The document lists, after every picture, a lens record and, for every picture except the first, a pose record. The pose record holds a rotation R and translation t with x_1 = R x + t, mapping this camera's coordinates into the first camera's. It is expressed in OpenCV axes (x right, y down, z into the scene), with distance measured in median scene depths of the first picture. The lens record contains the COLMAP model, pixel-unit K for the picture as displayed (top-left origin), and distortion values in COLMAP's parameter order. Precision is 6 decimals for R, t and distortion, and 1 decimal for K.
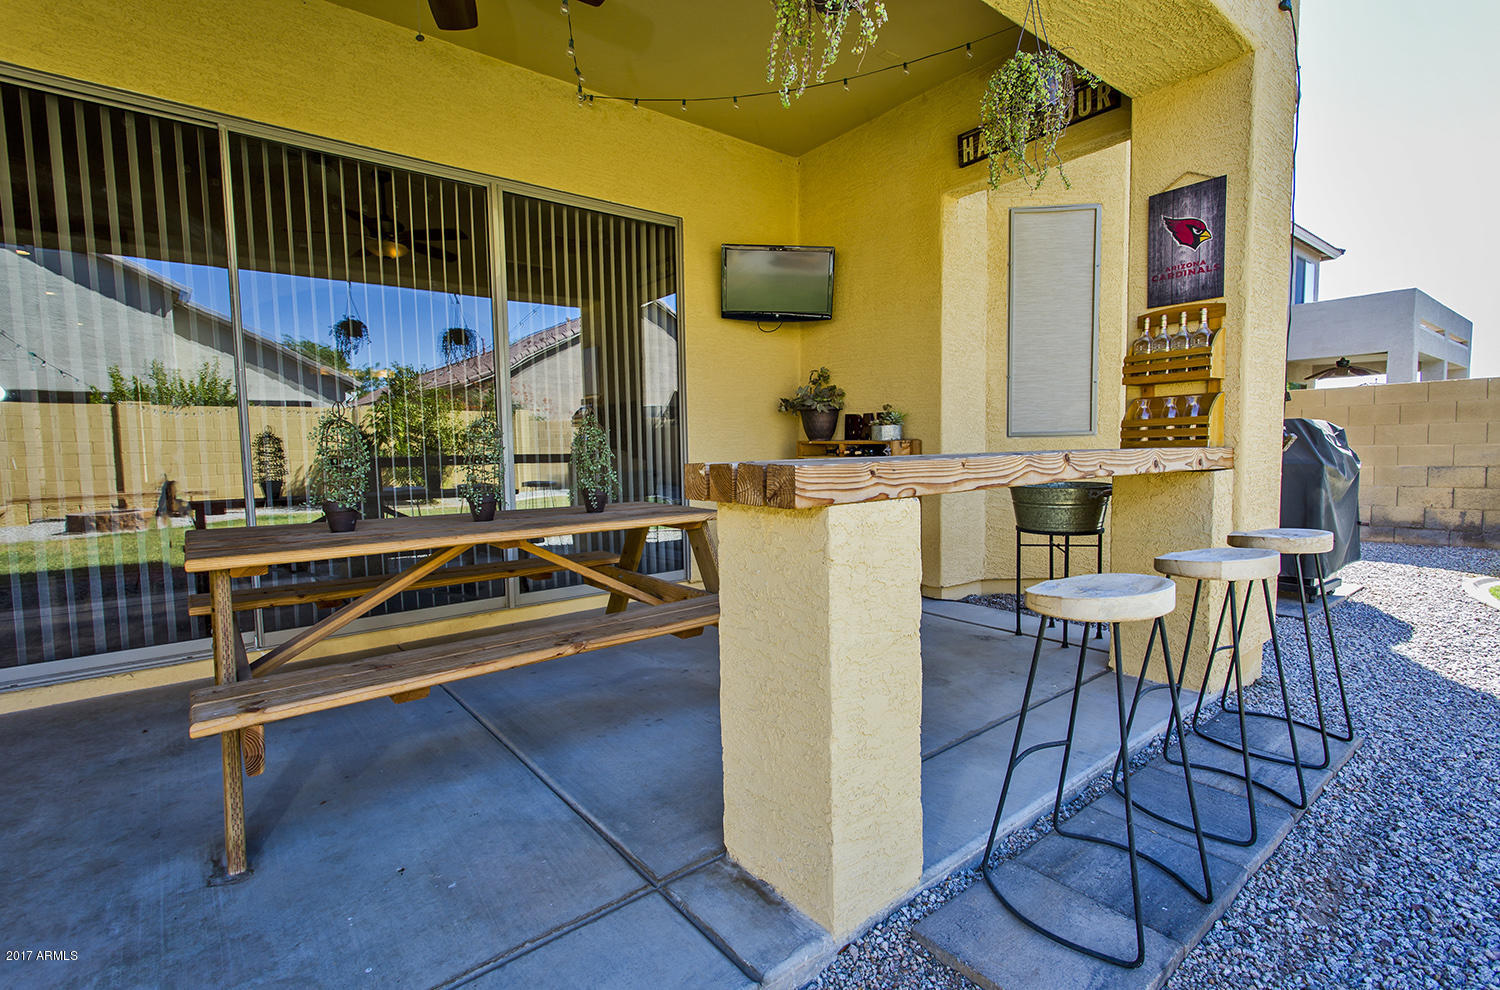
lens RADIAL K [[691.6, 0, 749.3], [0, 691.6, 496.5], [0, 0, 1]] dist [0.018521, 0.001757]
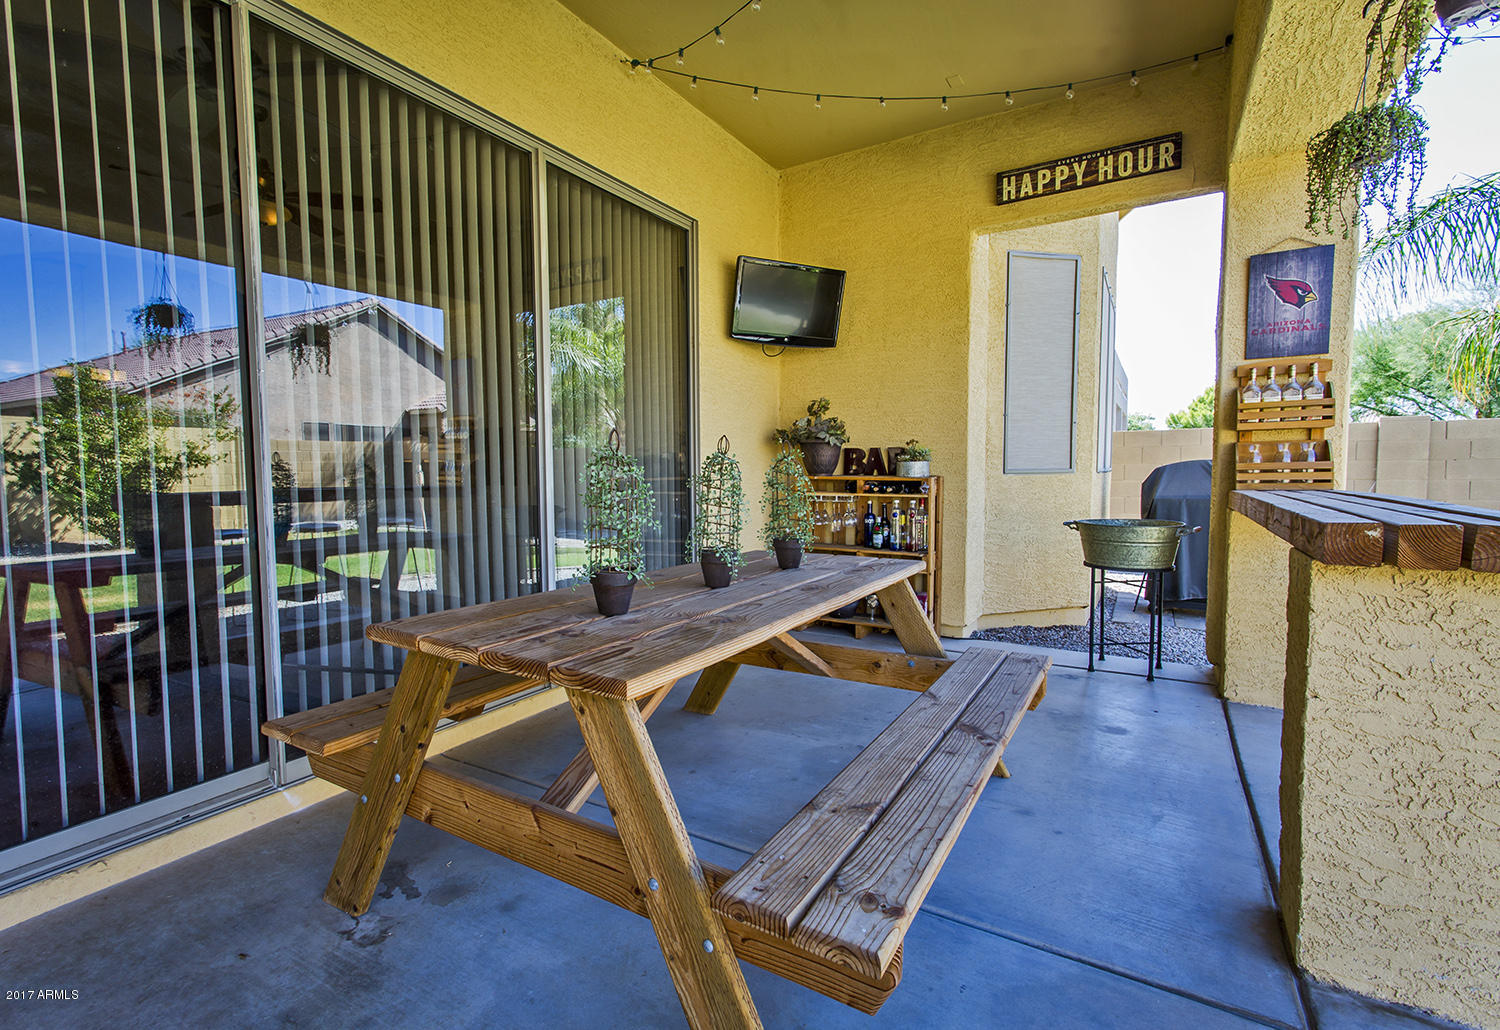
lens RADIAL K [[719.1, 0, 749.7], [0, 719.1, 516.0], [0, 0, 1]] dist [0.021720, -0.000968]
pose [[0.944153, -0.012747, 0.329261, -0.390772], [0.017619, 0.999775, -0.011817, -0.021179], [-0.329036, 0.016958, 0.944165, 0.147833]]
